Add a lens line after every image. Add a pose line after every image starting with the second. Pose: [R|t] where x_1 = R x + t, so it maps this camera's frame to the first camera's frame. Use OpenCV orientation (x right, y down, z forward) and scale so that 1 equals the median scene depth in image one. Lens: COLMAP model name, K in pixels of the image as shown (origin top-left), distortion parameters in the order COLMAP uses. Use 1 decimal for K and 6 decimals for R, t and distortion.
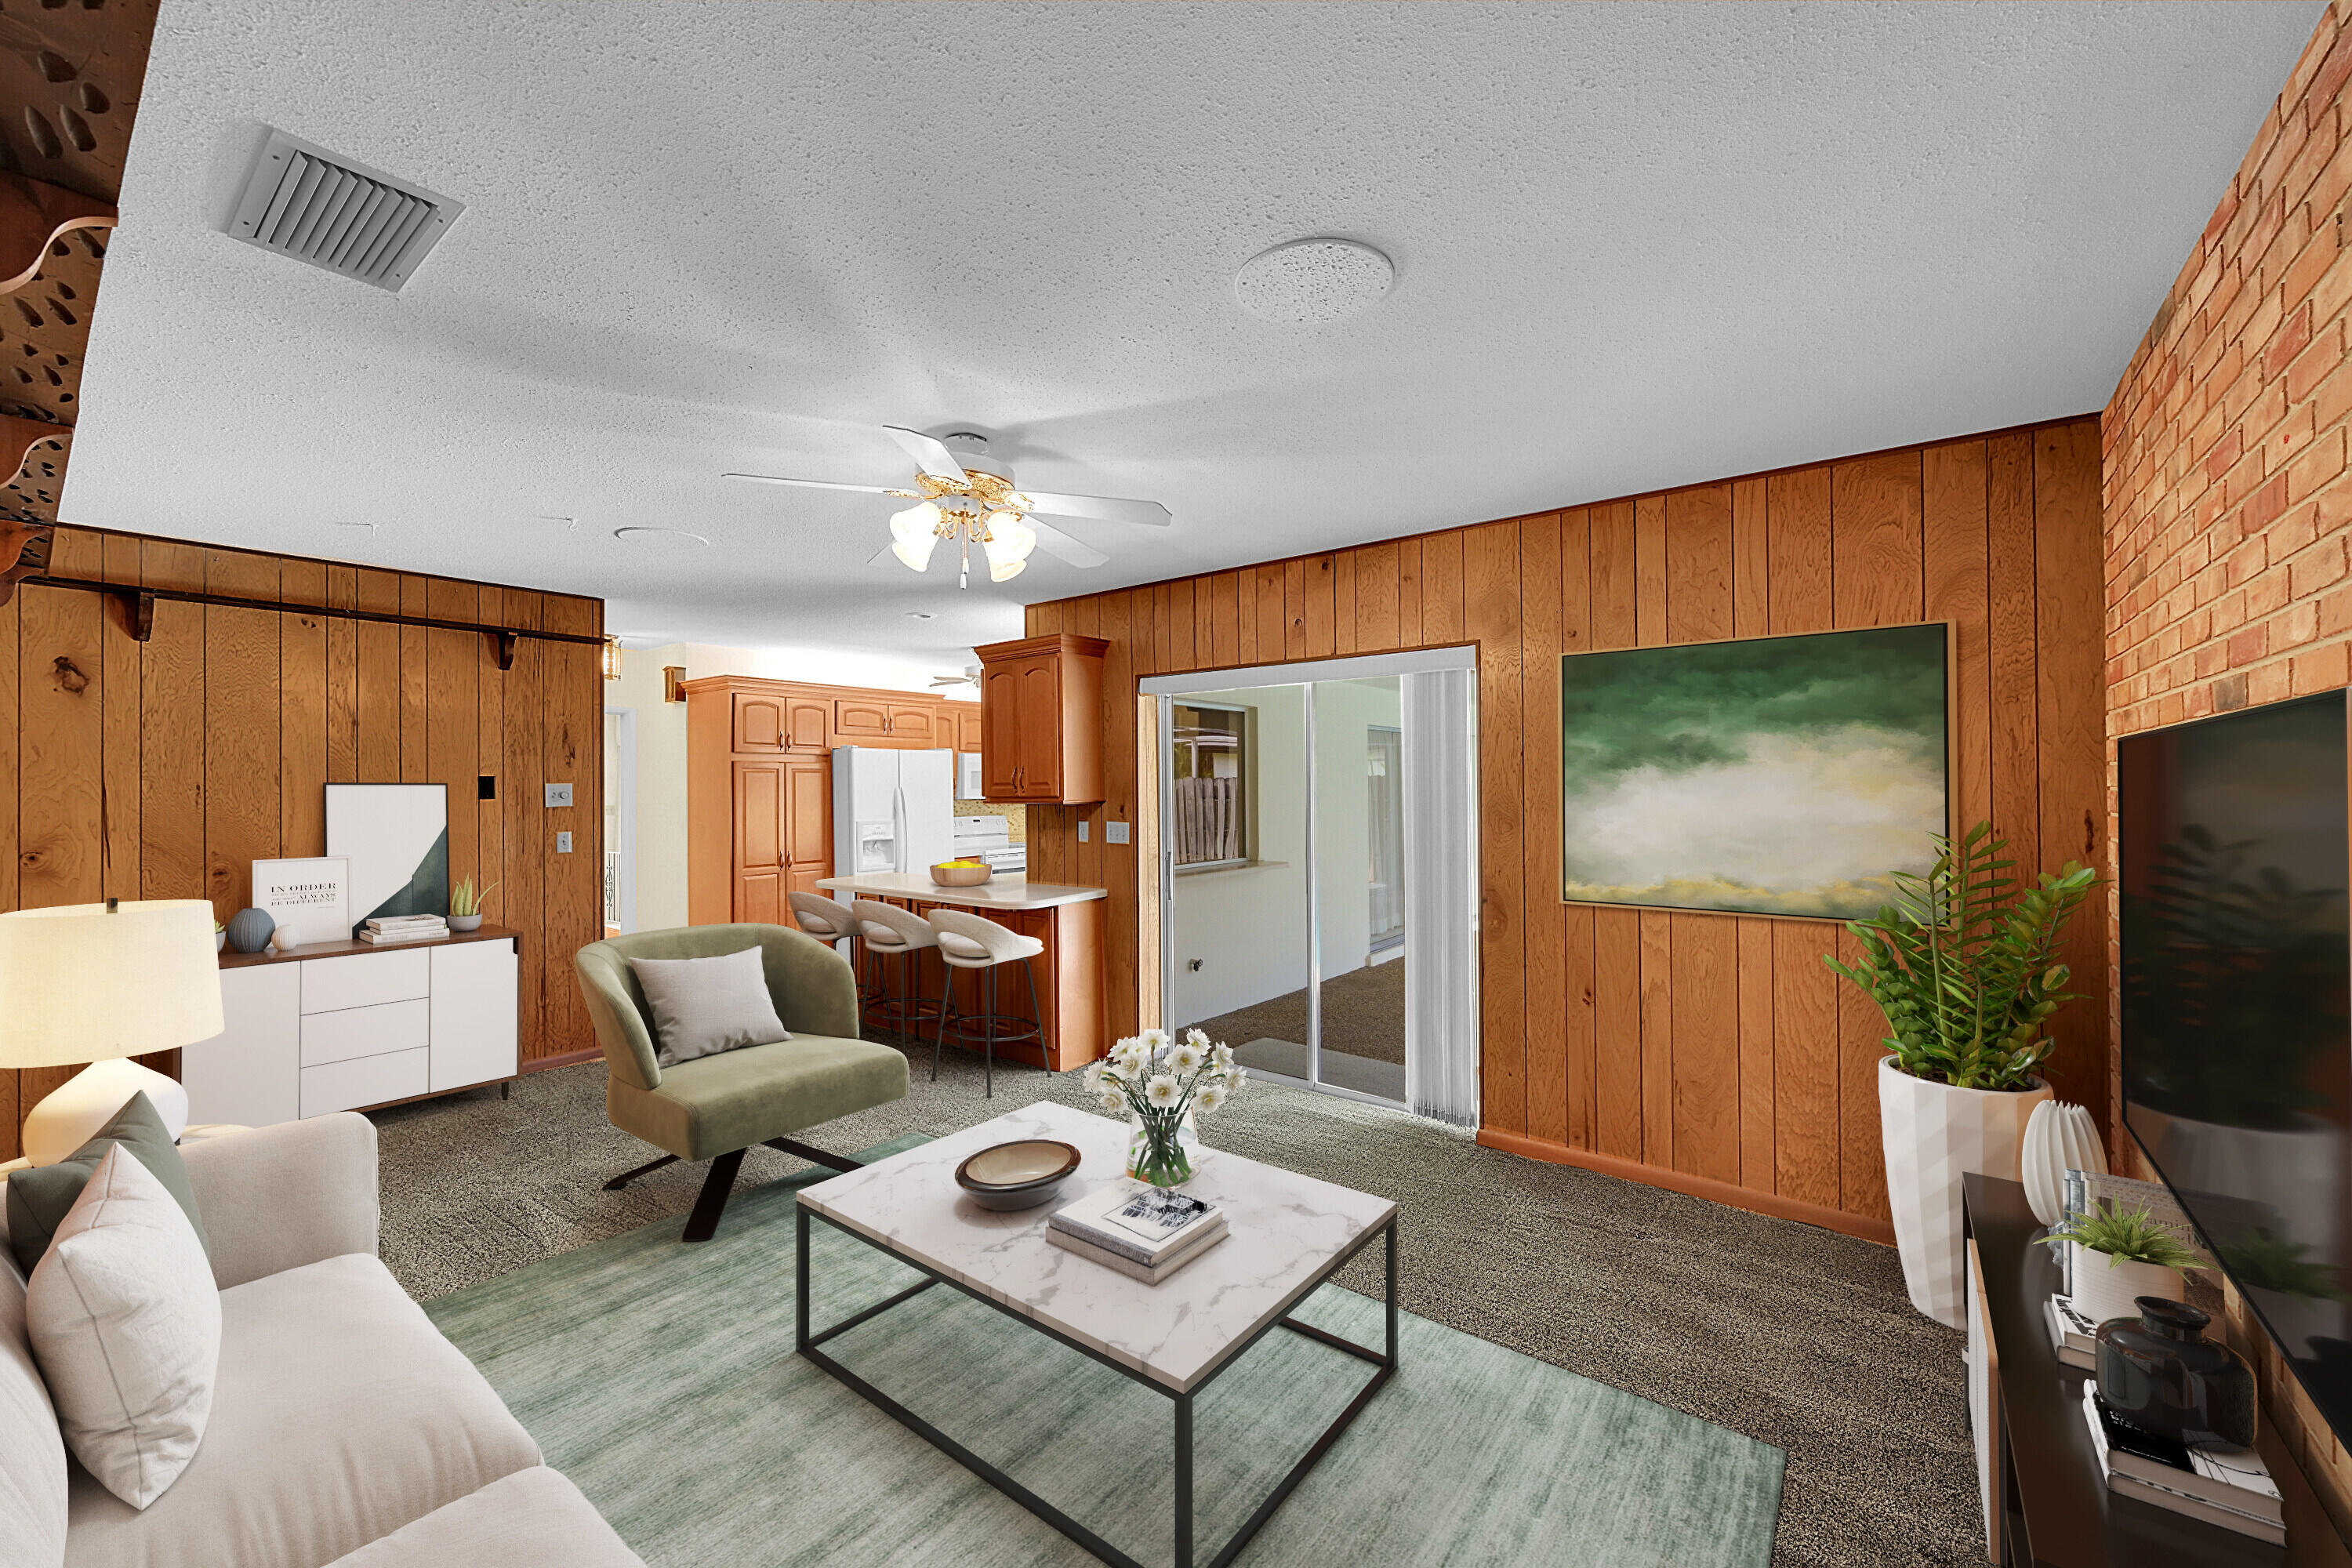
lens RADIAL K [[923.3, 0, 1191.7], [0, 923.3, 781.3], [0, 0, 1]] dist [0.007971, 0.000091]
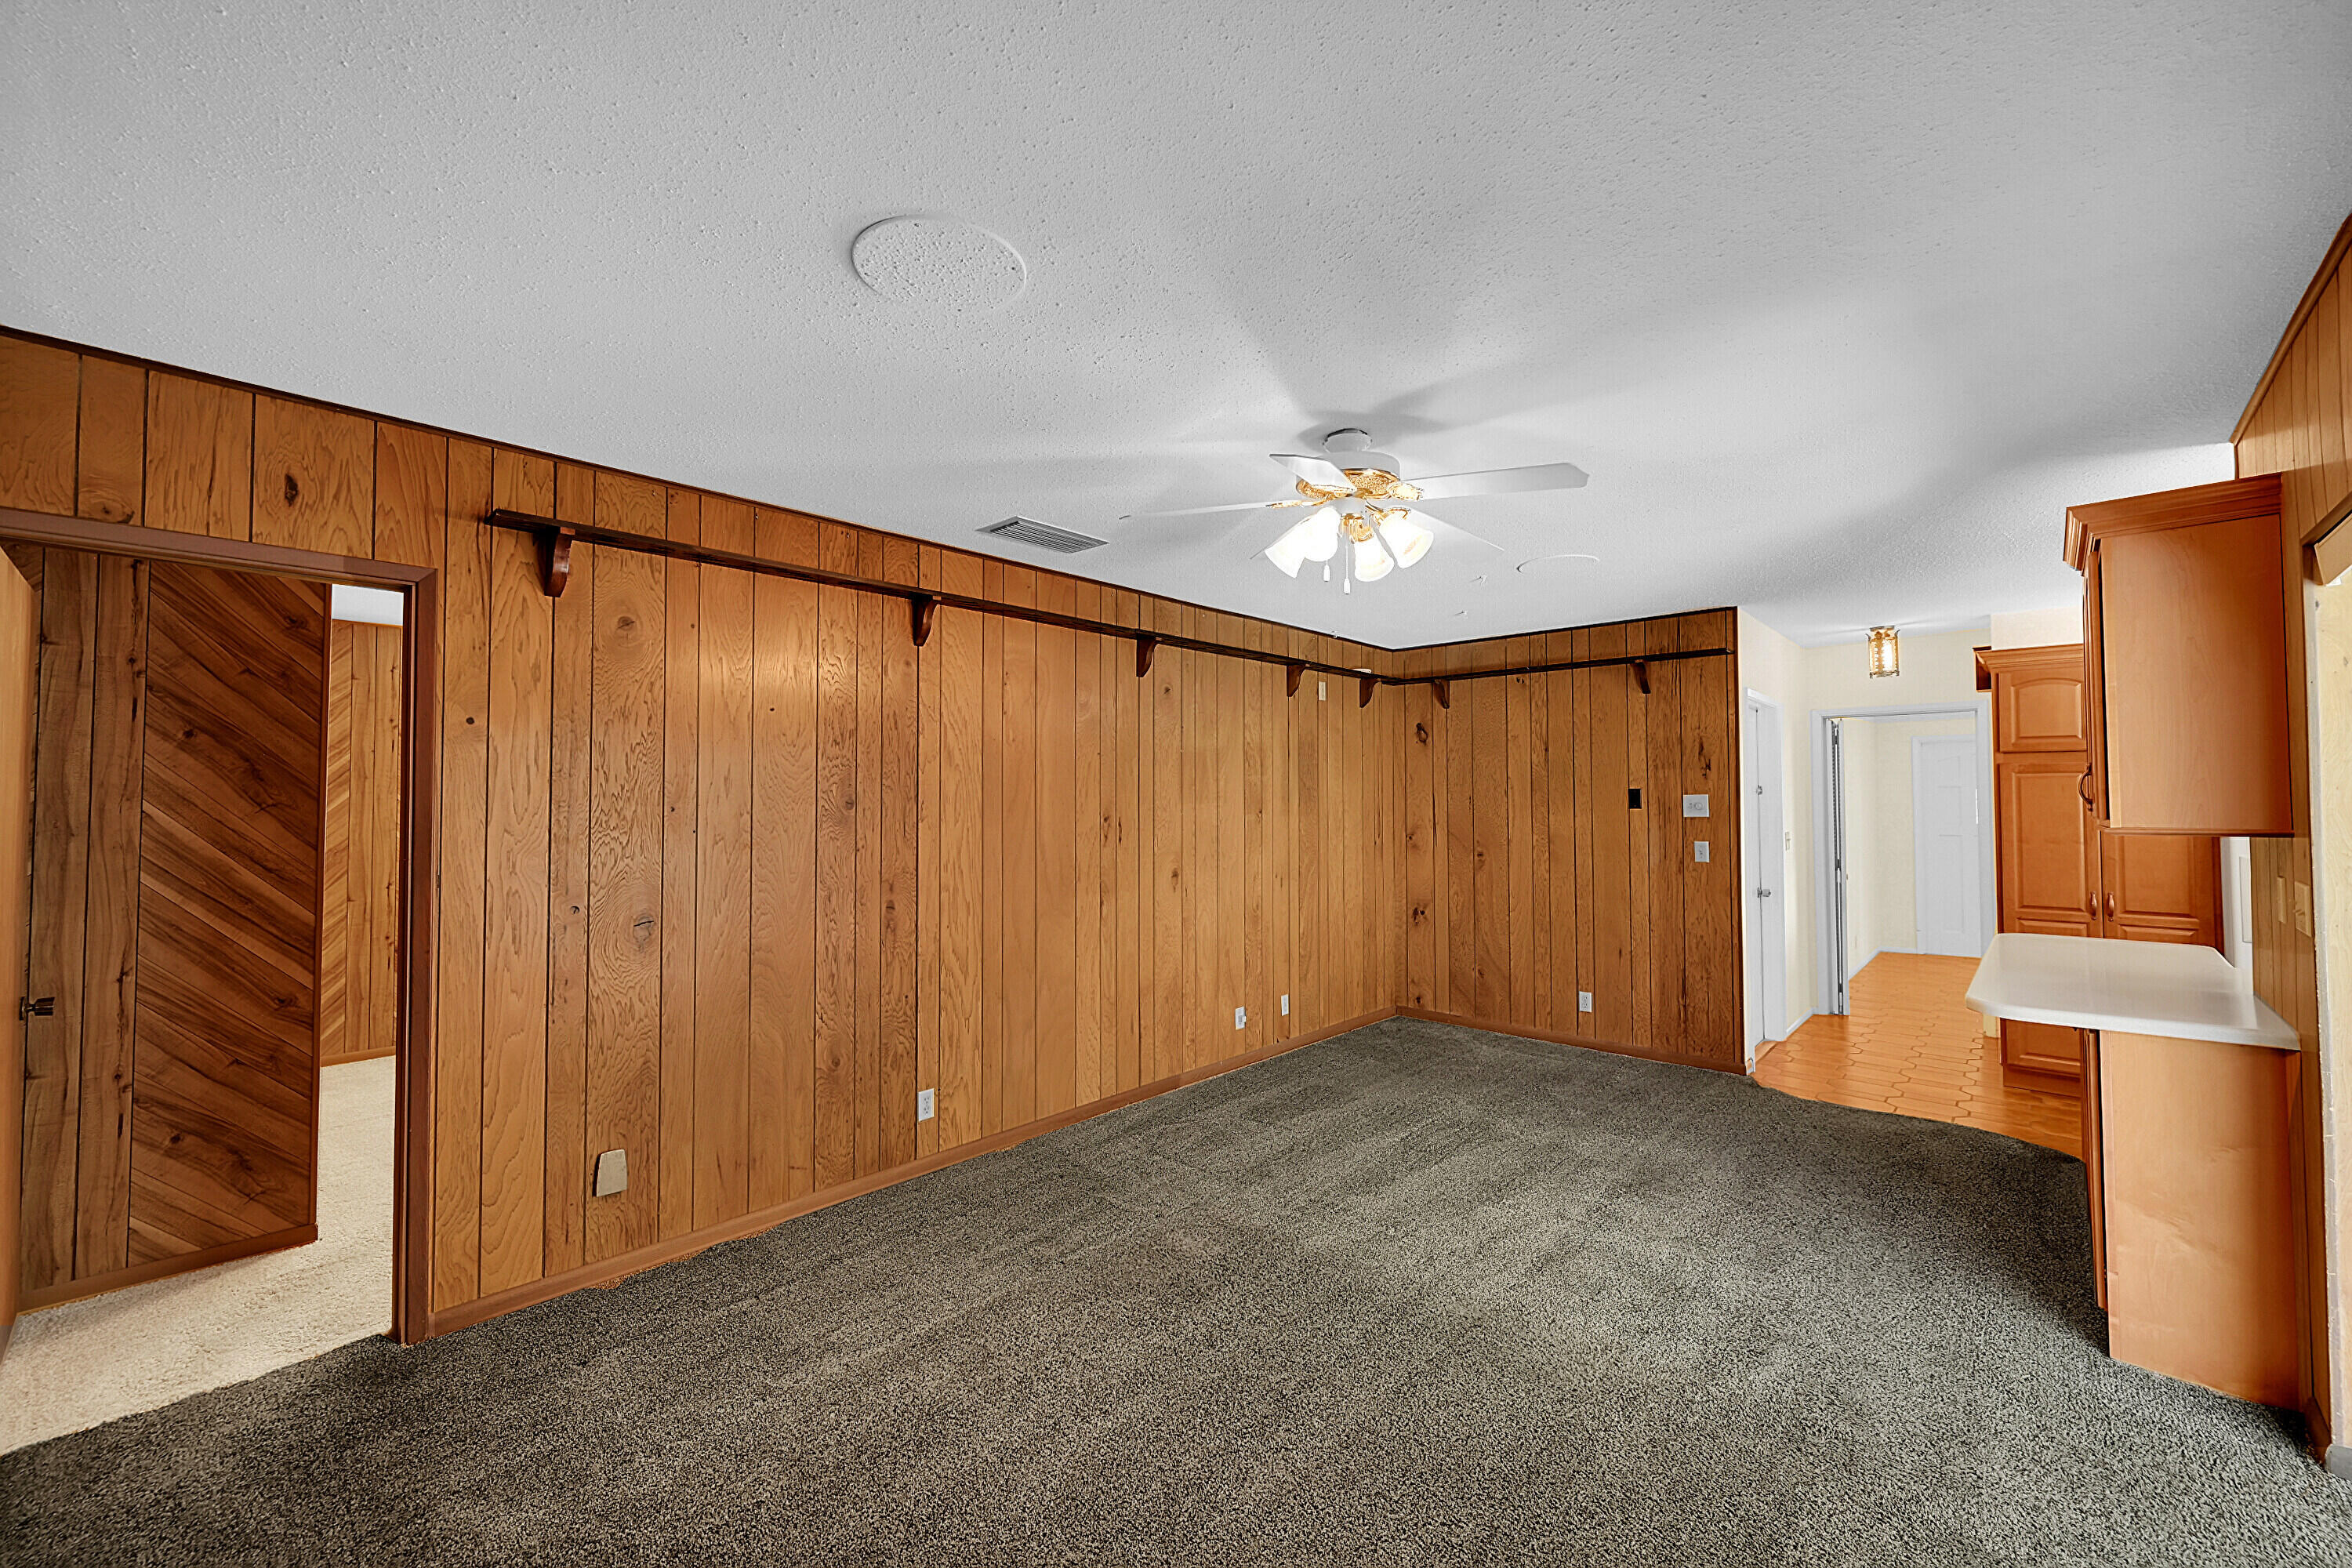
lens RADIAL K [[923.3, 0, 1176.8], [0, 923.3, 778.4], [0, 0, 1]] dist [0.007971, 0.000091]
pose [[-0.083287, -0.018695, -0.996350, 0.419119], [0.008227, 0.999777, -0.019446, -0.000452], [0.996492, -0.009816, -0.083114, 0.530701]]
